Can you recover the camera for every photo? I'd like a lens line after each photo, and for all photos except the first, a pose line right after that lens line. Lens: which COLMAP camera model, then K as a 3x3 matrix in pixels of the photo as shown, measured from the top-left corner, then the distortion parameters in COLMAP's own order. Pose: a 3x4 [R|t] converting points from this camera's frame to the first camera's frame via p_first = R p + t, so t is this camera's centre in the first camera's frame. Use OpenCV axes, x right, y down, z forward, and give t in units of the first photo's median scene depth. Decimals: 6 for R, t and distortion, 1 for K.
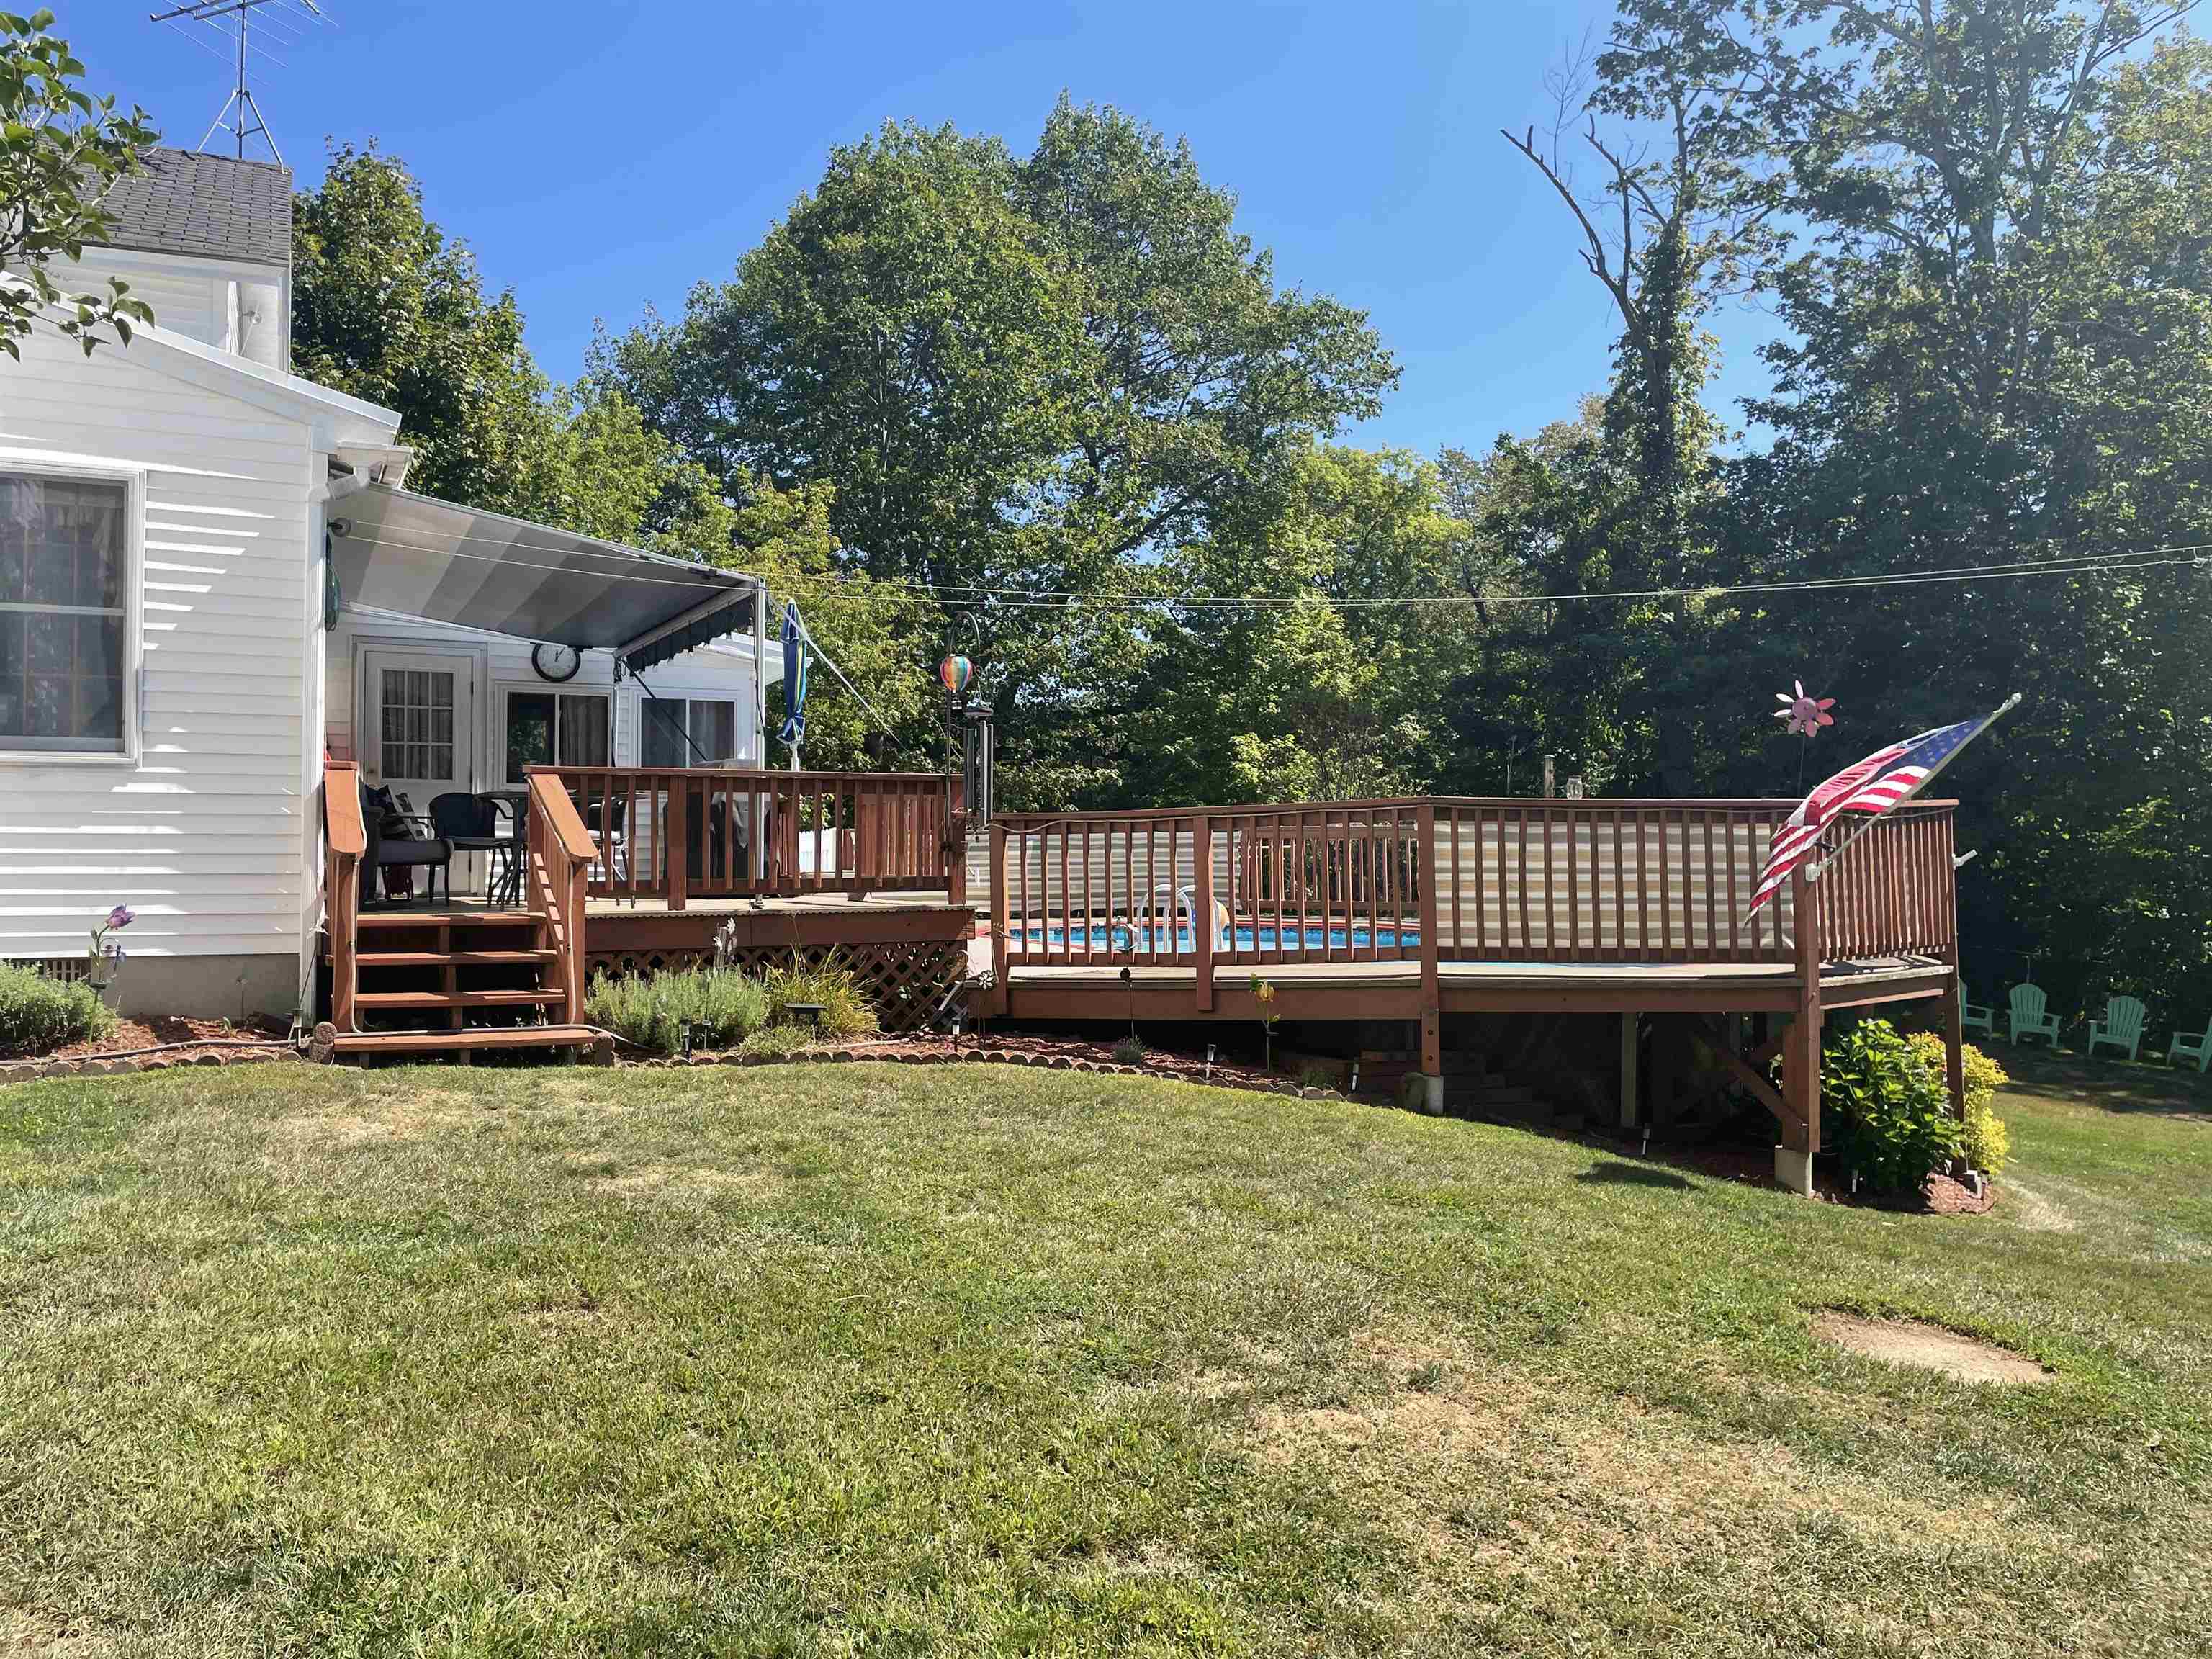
lens RADIAL K [[1678.1, 0, 1106.0], [0, 1678.1, 829.5], [0, 0, 1]] dist [-0.001146, -0.002983]
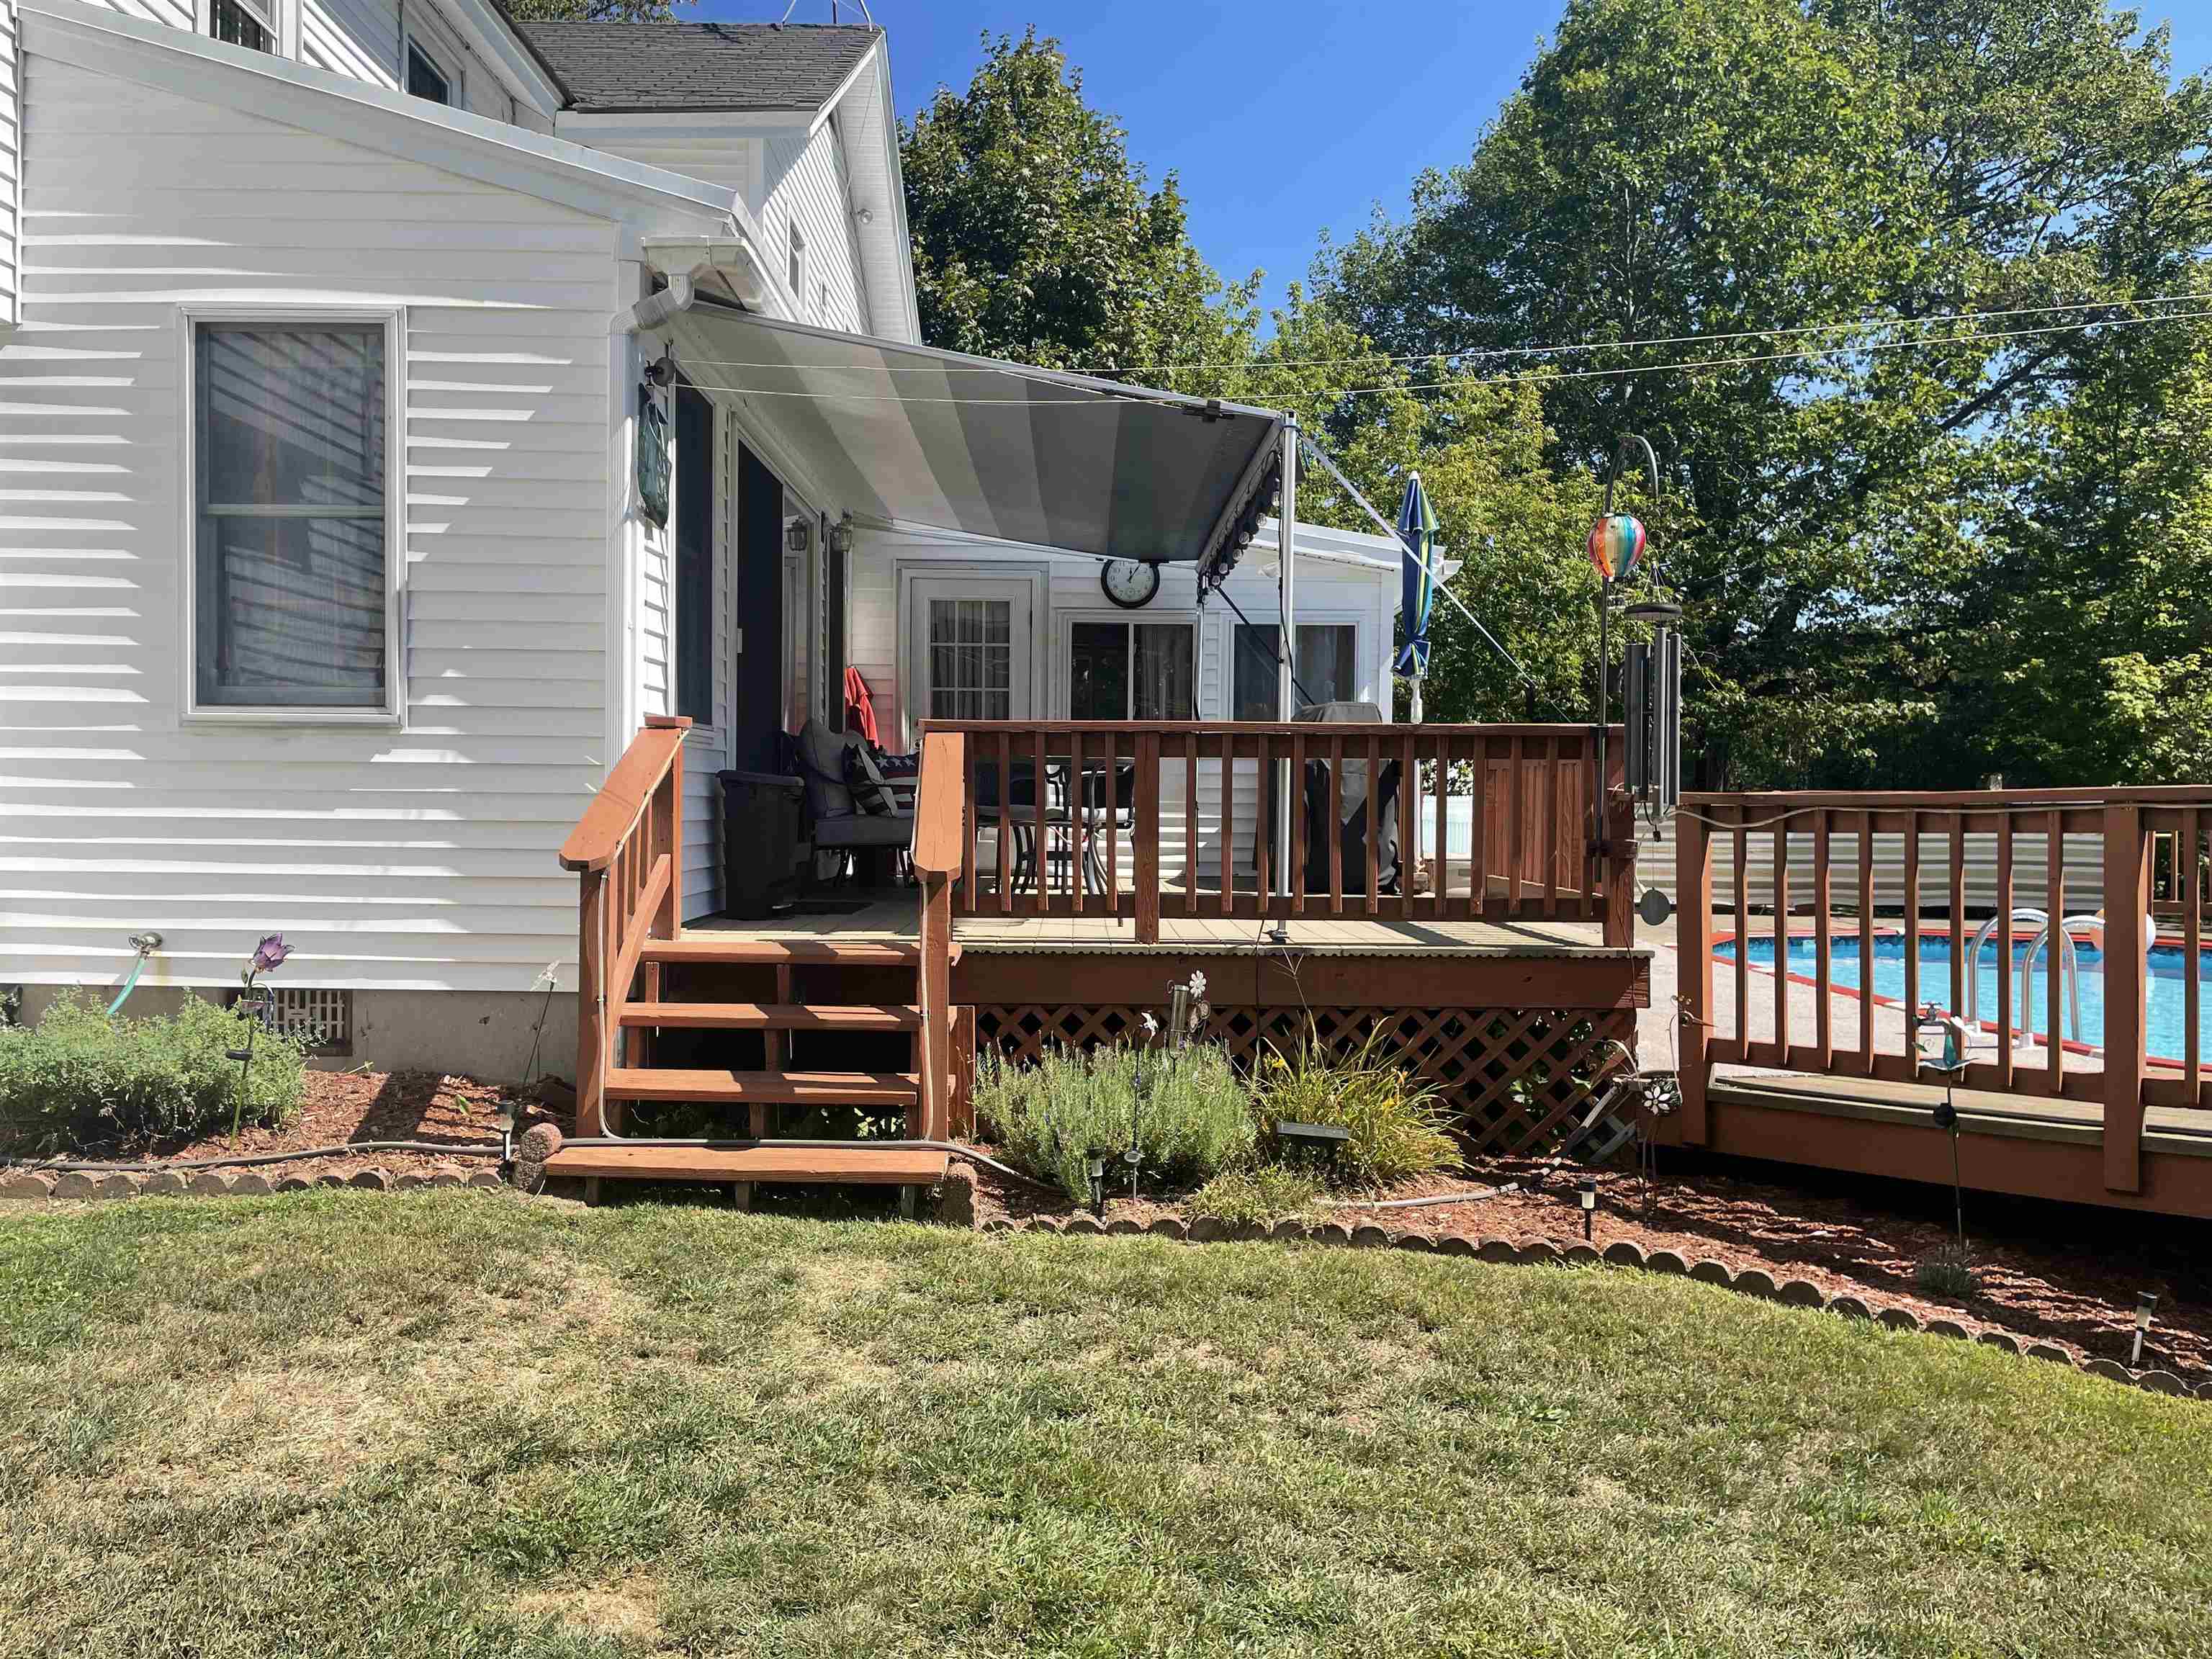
lens RADIAL K [[1636.1, 0, 1100.8], [0, 1636.1, 811.3], [0, 0, 1]] dist [0.112285, -0.144370]
pose [[0.897765, 0.015907, -0.440187, 0.002033], [-0.004055, 0.999604, 0.027853, -0.013453], [0.440456, -0.023221, 0.897474, 0.297830]]
